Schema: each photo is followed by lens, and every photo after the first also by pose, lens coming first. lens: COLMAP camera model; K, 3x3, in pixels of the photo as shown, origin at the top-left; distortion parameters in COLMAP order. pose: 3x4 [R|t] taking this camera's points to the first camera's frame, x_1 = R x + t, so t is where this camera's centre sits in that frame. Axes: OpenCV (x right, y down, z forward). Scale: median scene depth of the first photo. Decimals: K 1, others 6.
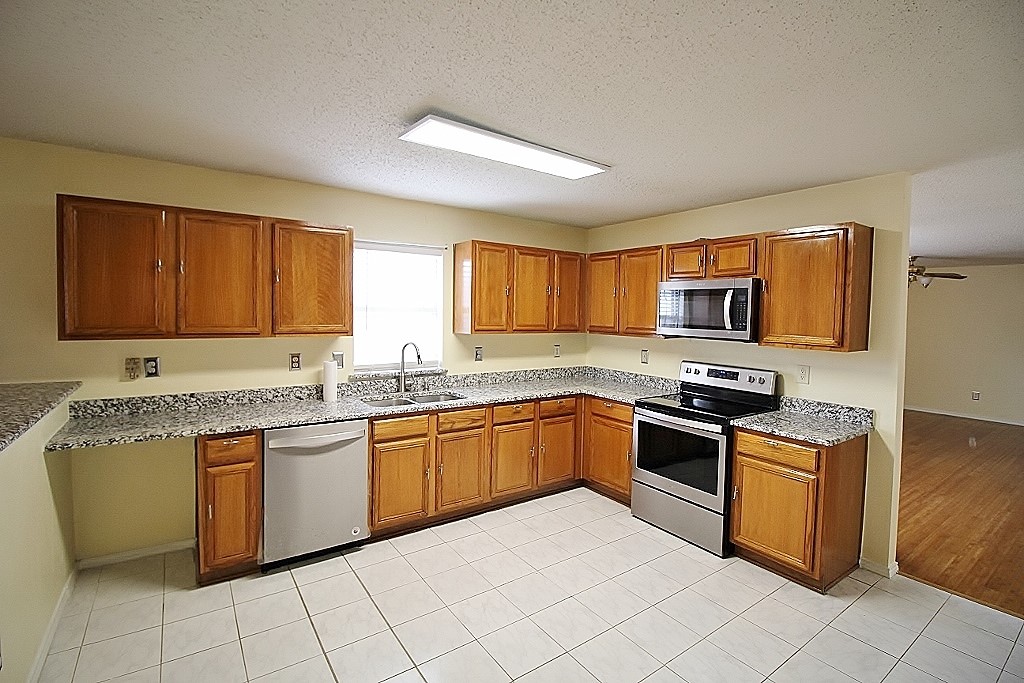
lens RADIAL K [[471.0, 0, 509.3], [0, 471.0, 332.4], [0, 0, 1]] dist [-0.007215, -0.005421]
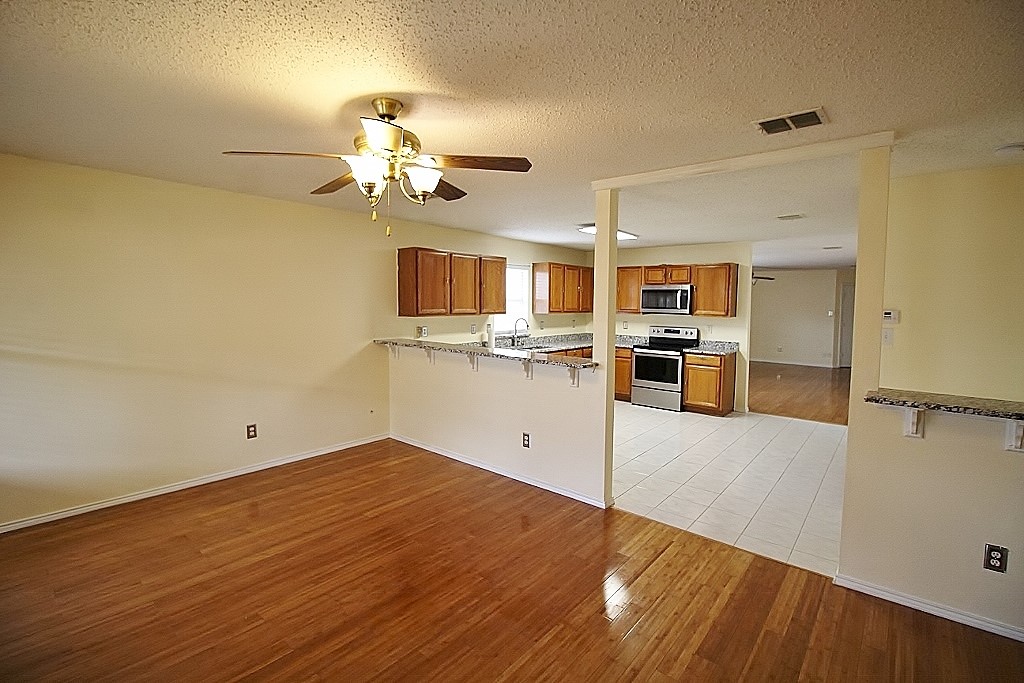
lens RADIAL K [[471.0, 0, 511.5], [0, 471.0, 331.7], [0, 0, 1]] dist [-0.007215, -0.005421]
pose [[0.966403, -0.024160, 0.255893, -0.791376], [0.018133, 0.999500, 0.025886, 0.027644], [-0.256391, -0.020376, 0.966358, -0.842297]]
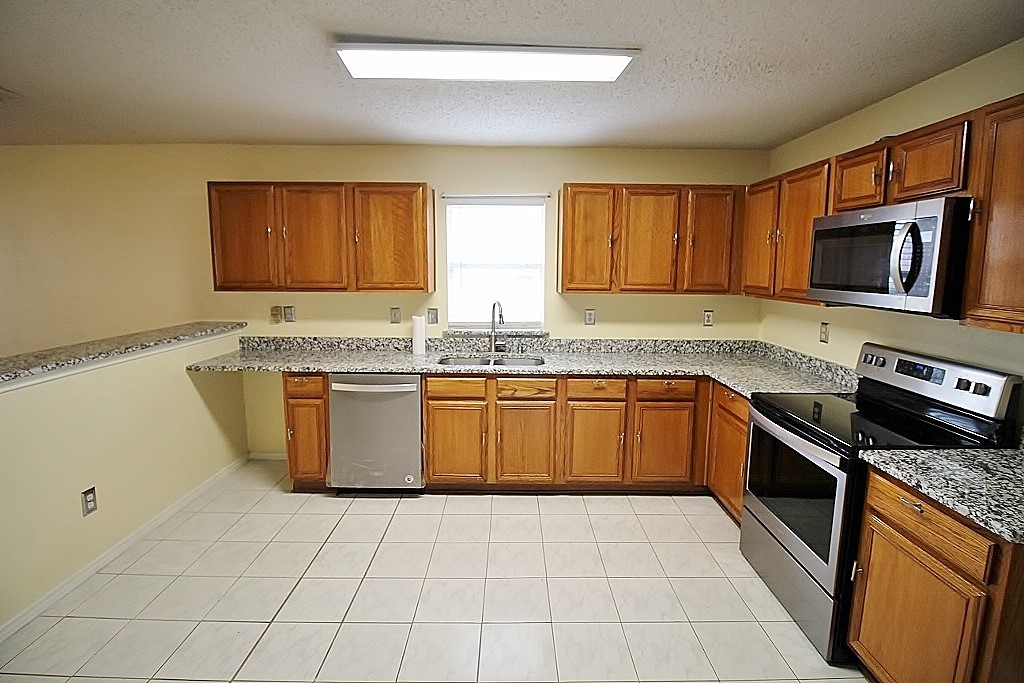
lens RADIAL K [[471.0, 0, 514.1], [0, 471.0, 329.1], [0, 0, 1]] dist [-0.007215, -0.005421]
pose [[0.823342, 0.061764, -0.564174, 0.393384], [-0.017729, 0.996375, 0.083207, -0.001746], [0.567268, -0.058505, 0.821452, 0.261956]]
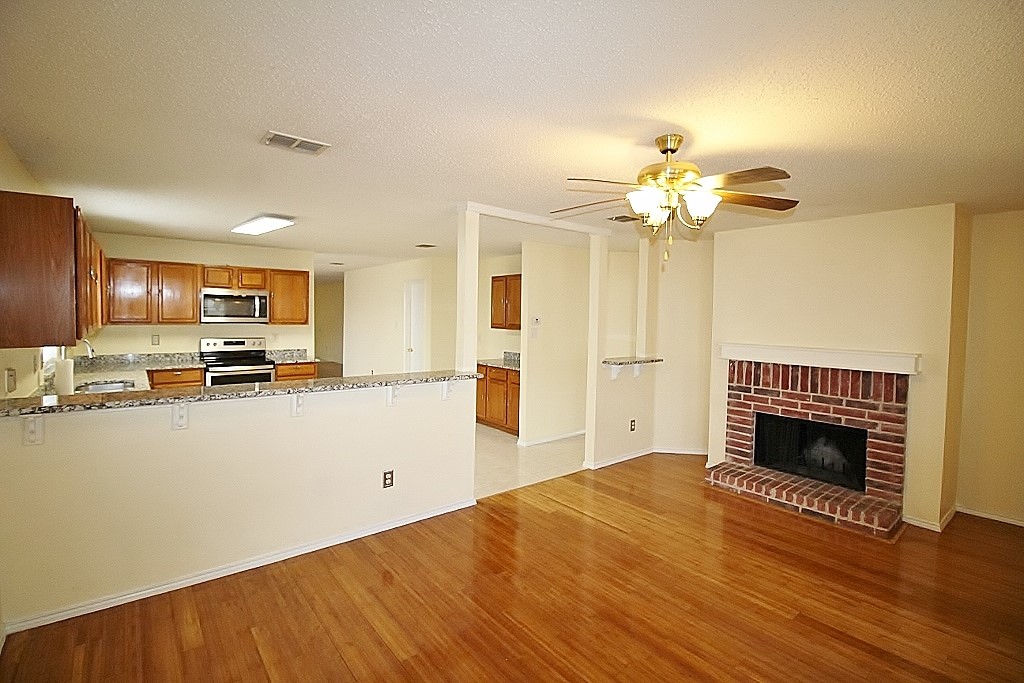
lens RADIAL K [[471.0, 0, 514.1], [0, 471.0, 328.1], [0, 0, 1]] dist [-0.007215, -0.005421]
pose [[-0.075045, -0.051211, 0.995864, -1.467887], [0.026041, 0.998239, 0.053295, -0.035303], [-0.996840, 0.029932, -0.073580, 0.100047]]
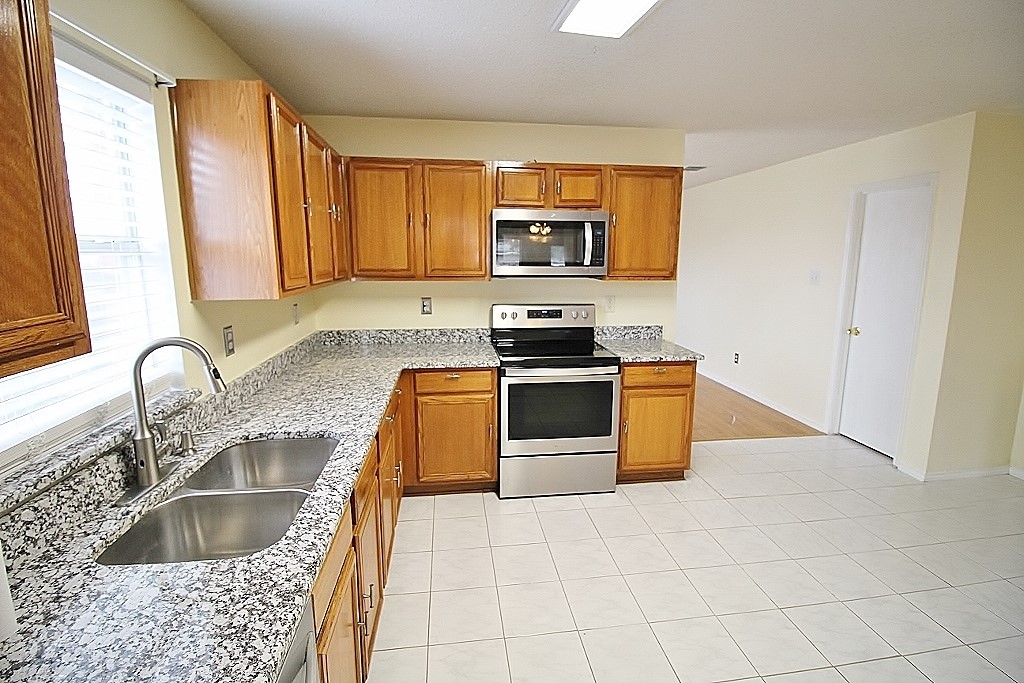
lens RADIAL K [[471.0, 0, 512.5], [0, 471.0, 330.9], [0, 0, 1]] dist [-0.007215, -0.005421]
pose [[0.458540, -0.161179, 0.873935, -0.439576], [0.045042, 0.986366, 0.158282, -0.032193], [-0.887532, -0.033215, 0.459548, 0.673897]]
